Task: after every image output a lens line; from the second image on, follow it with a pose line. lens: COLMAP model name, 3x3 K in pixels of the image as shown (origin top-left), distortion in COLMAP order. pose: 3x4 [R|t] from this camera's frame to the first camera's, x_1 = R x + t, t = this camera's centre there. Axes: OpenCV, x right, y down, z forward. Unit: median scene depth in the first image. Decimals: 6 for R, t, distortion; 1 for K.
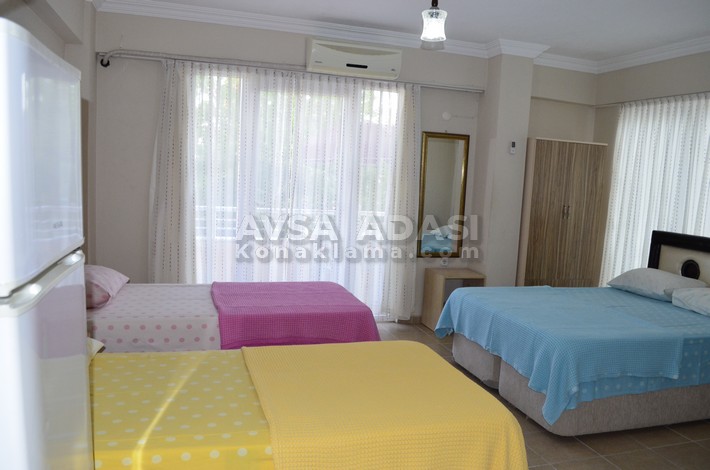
lens RADIAL K [[560.9, 0, 354.0], [0, 560.9, 237.7], [0, 0, 1]] dist [-0.075672, 0.006941]
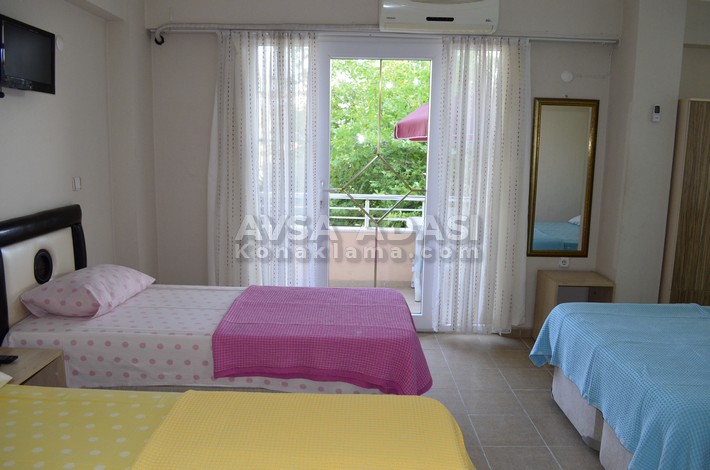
lens RADIAL K [[560.9, 0, 355.0], [0, 560.9, 234.5], [0, 0, 1]] dist [-0.075672, 0.006941]
pose [[0.955802, 0.014612, -0.293647, 0.126713], [-0.005801, 0.999507, 0.030855, -0.022026], [0.293953, -0.027788, 0.955416, 0.191227]]
